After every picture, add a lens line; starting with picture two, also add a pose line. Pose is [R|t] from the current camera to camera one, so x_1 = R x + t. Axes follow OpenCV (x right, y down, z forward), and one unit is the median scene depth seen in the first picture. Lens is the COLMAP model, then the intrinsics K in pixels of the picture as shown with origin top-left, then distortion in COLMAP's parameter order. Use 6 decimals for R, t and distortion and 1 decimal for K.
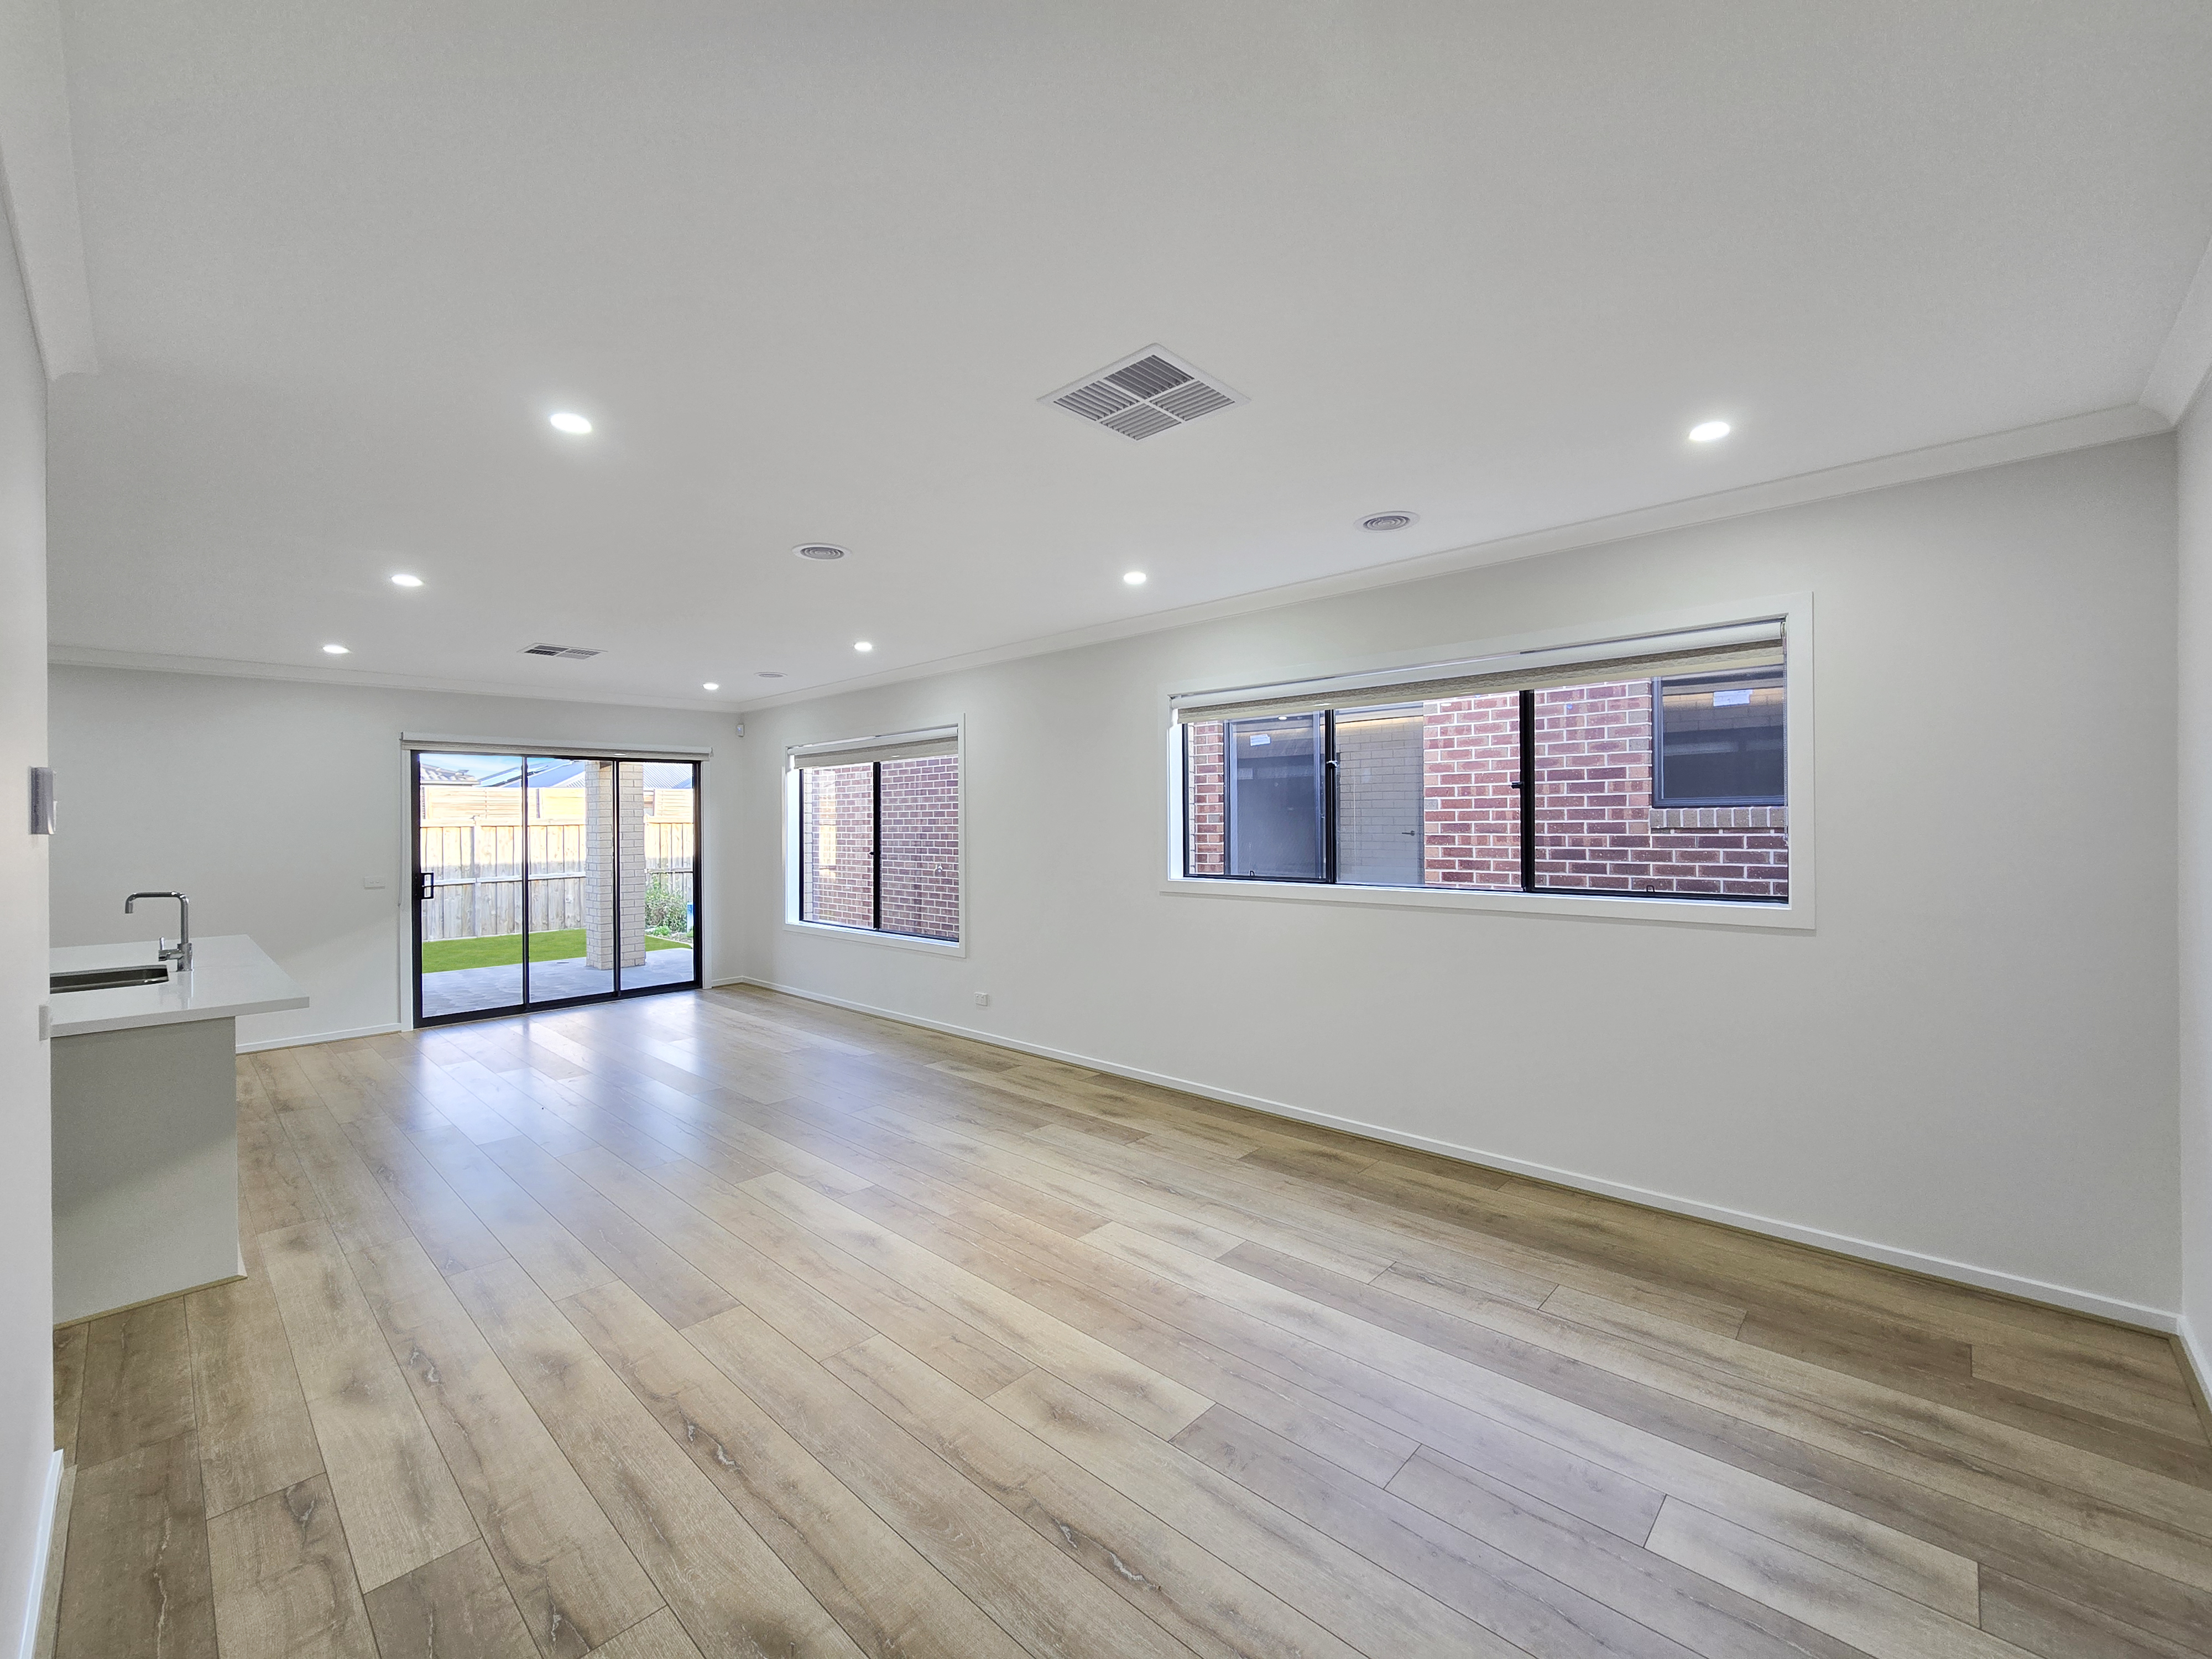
lens RADIAL K [[917.2, 0, 1117.4], [0, 917.2, 825.3], [0, 0, 1]] dist [-0.001349, -0.000318]
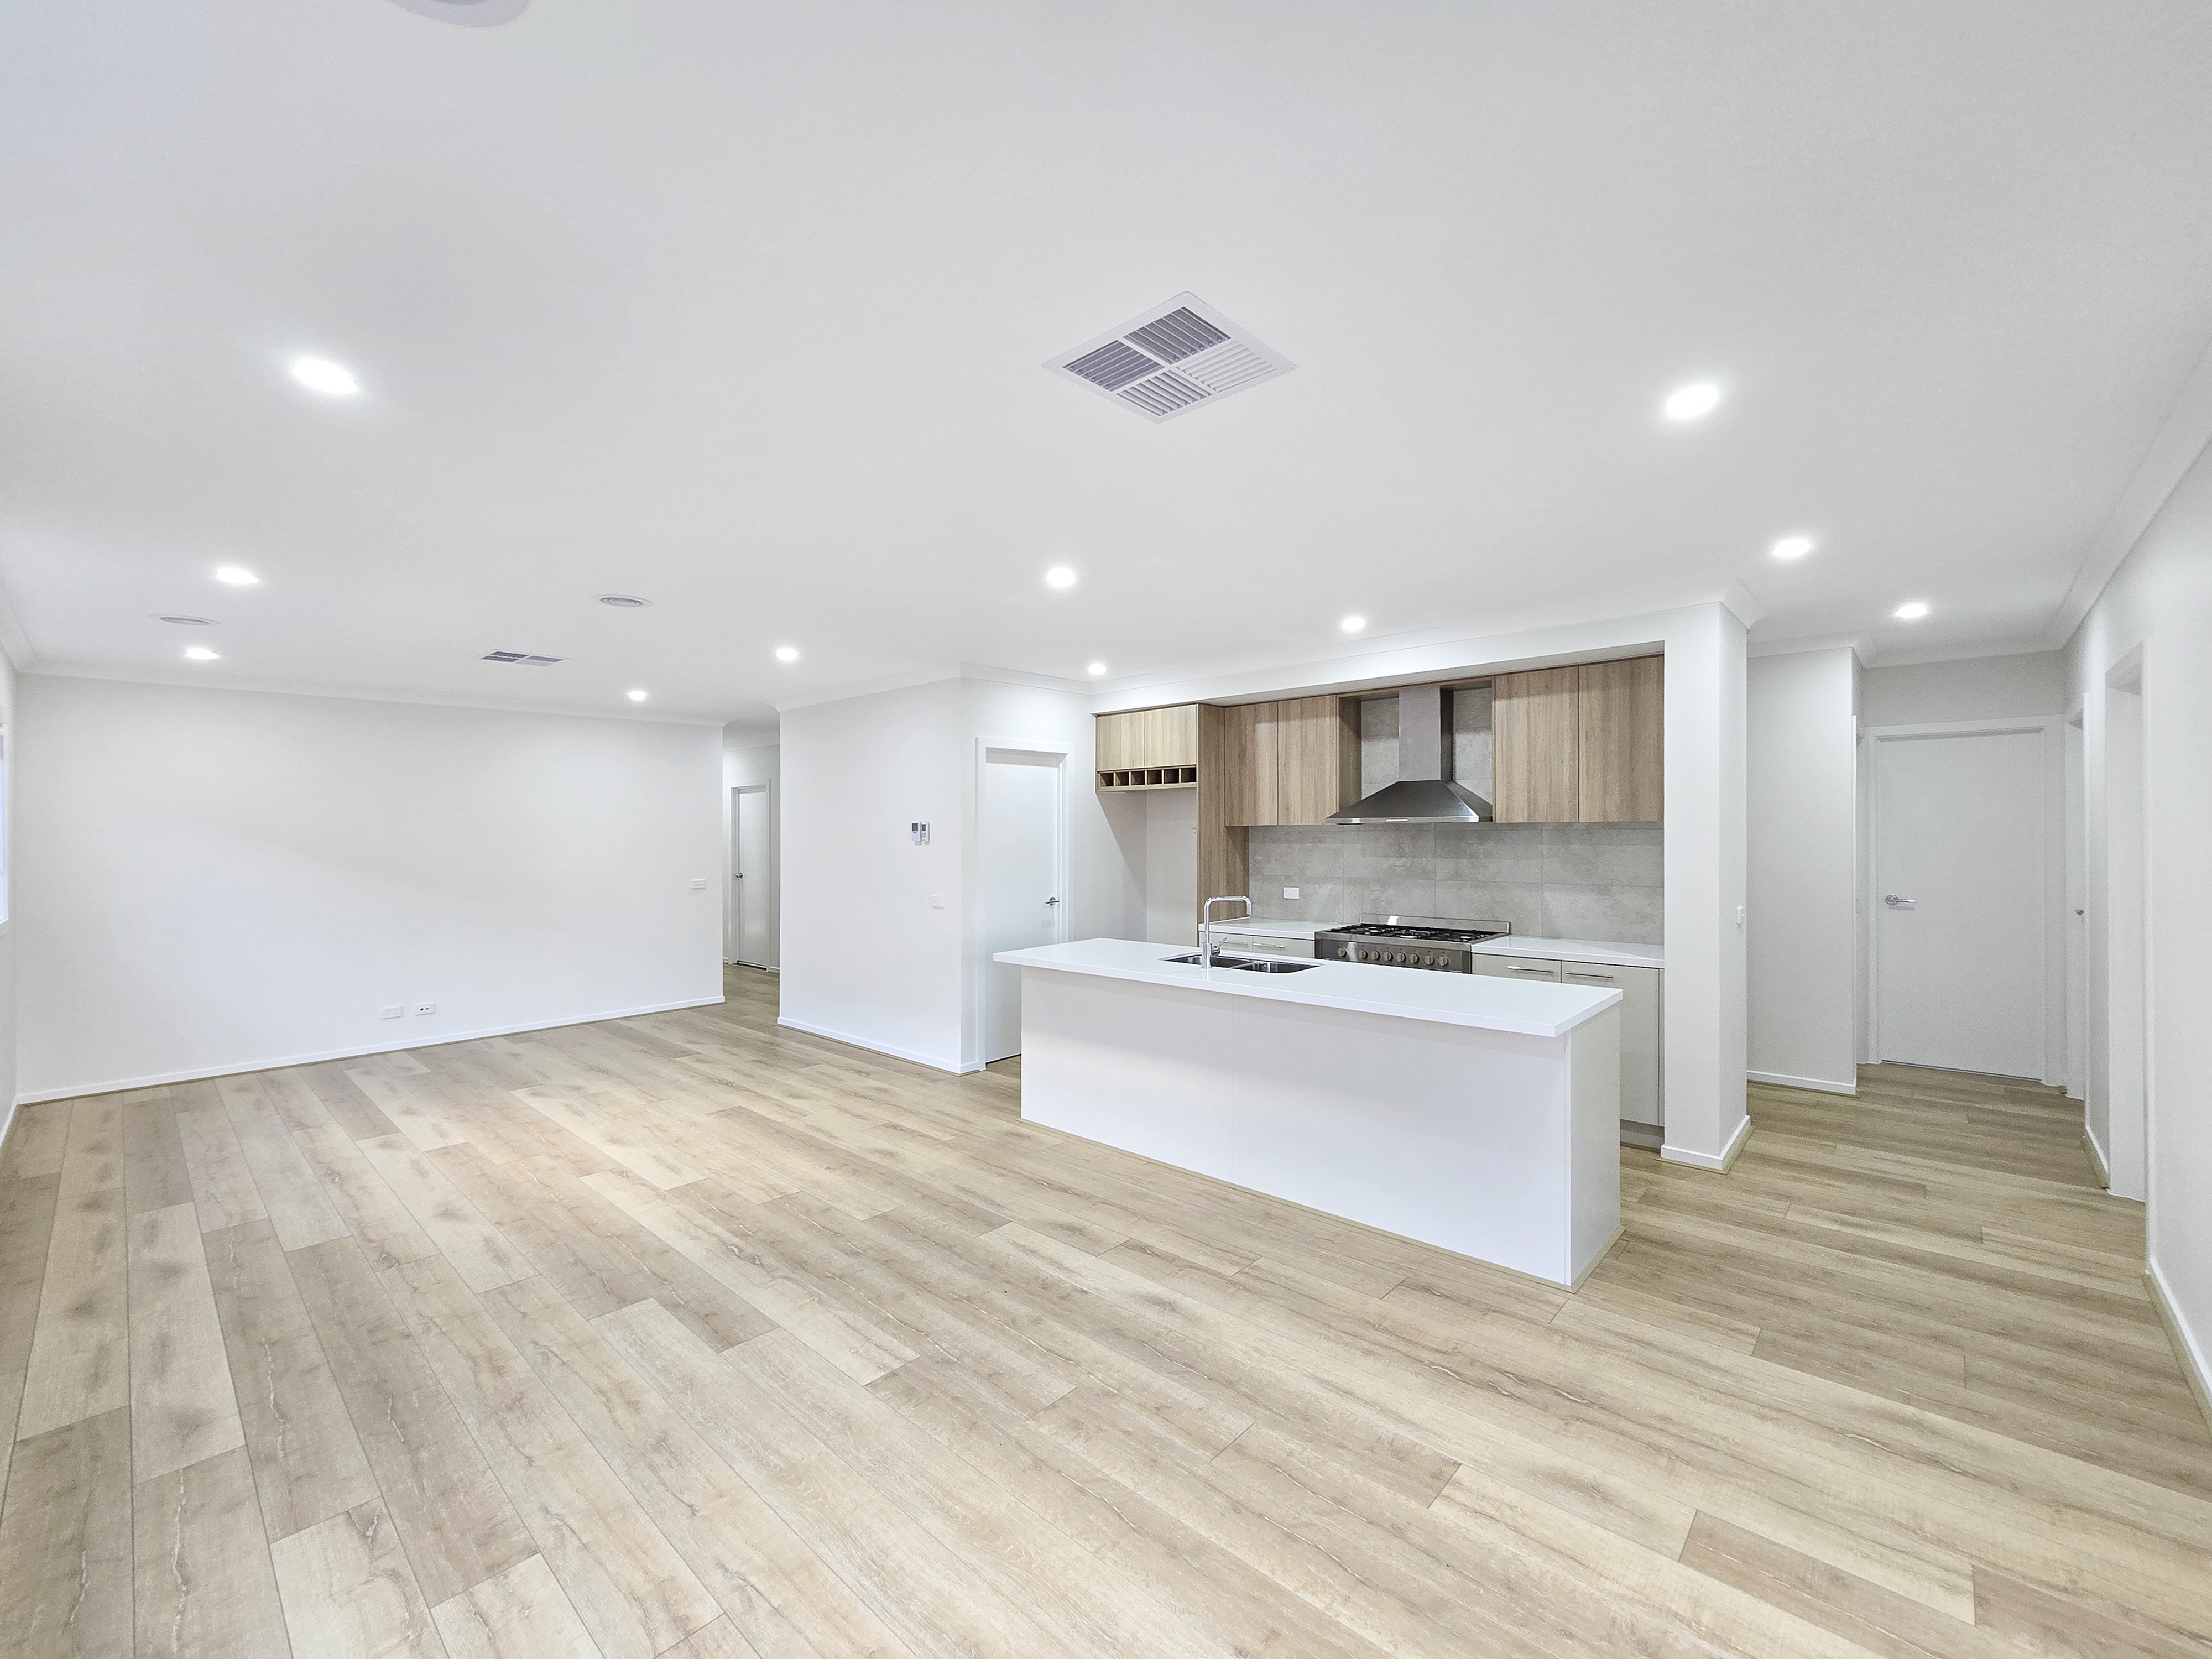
lens RADIAL K [[904.9, 0, 1132.7], [0, 904.9, 820.8], [0, 0, 1]] dist [-0.000812, -0.000076]
pose [[-0.999266, 0.024485, -0.029458, -1.003249], [0.024459, 0.999700, 0.001230, -0.027030], [0.029479, 0.000508, -0.999565, 2.325081]]
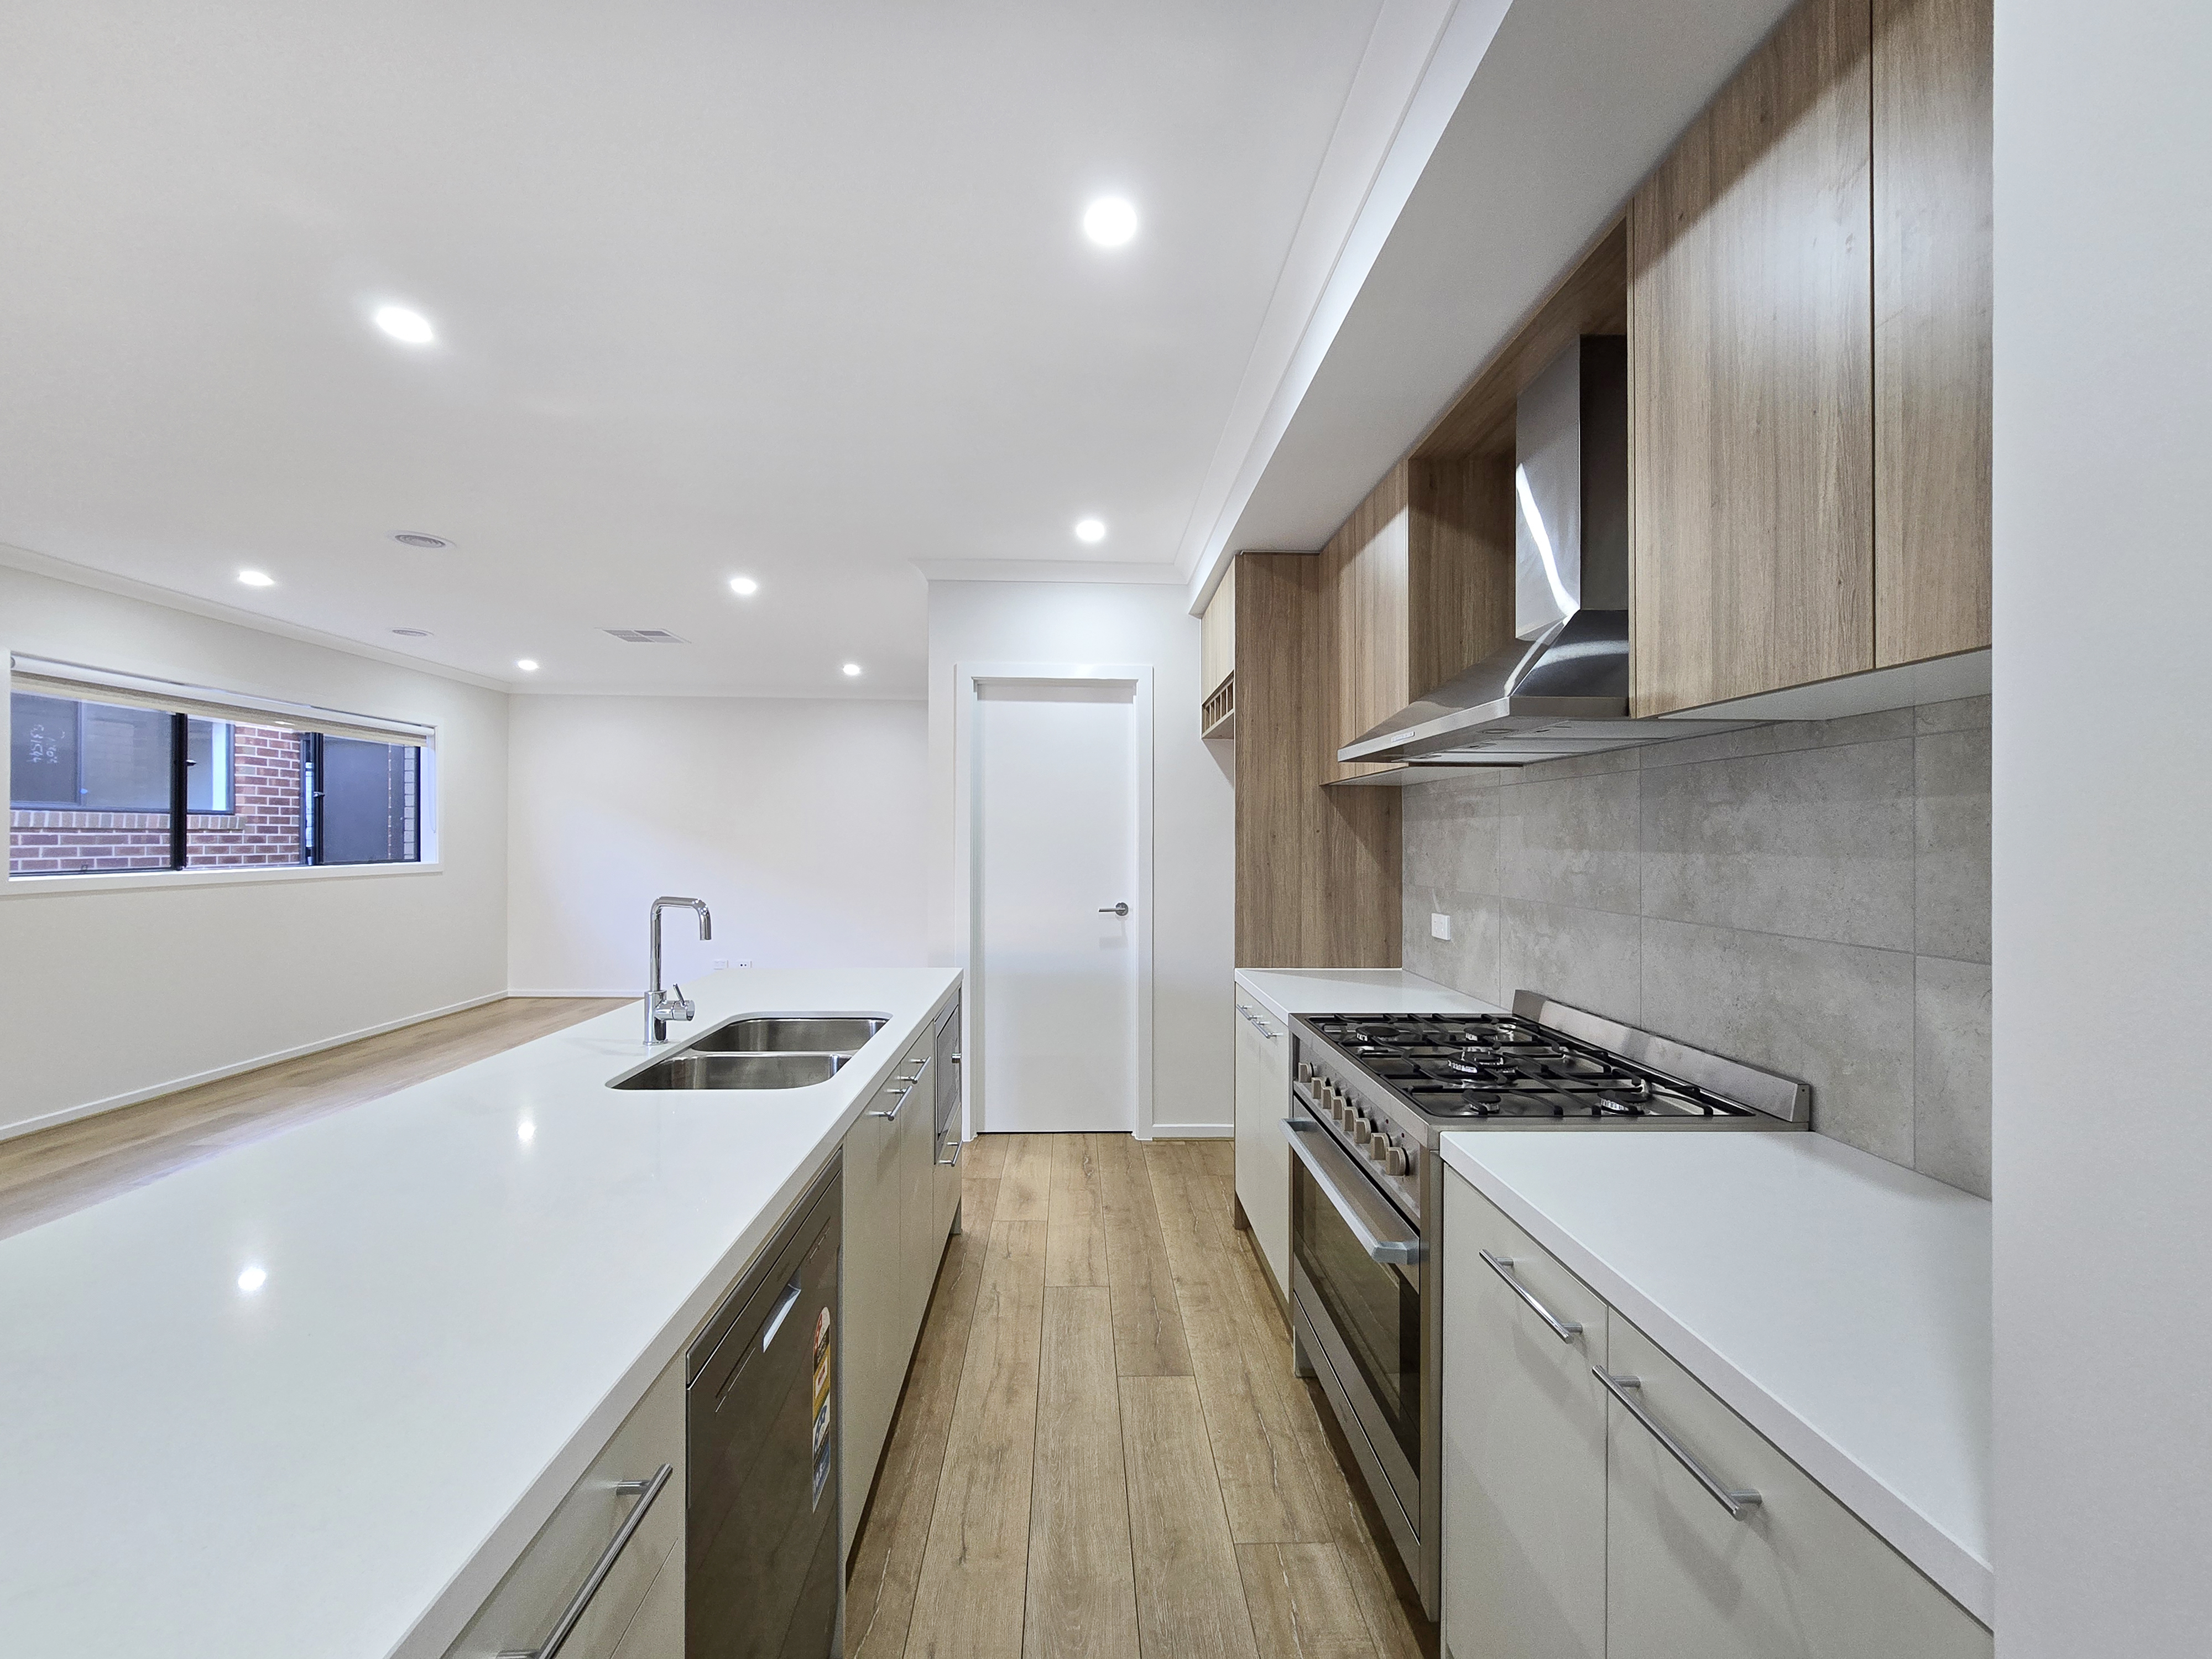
lens RADIAL K [[917.2, 0, 1117.4], [0, 917.2, 825.3], [0, 0, 1]] dist [-0.001349, -0.000318]
pose [[-0.720298, 0.017831, 0.693436, -1.757158], [0.008995, 0.999826, -0.016366, 0.046515], [-0.693607, -0.005551, -0.720332, 1.327442]]
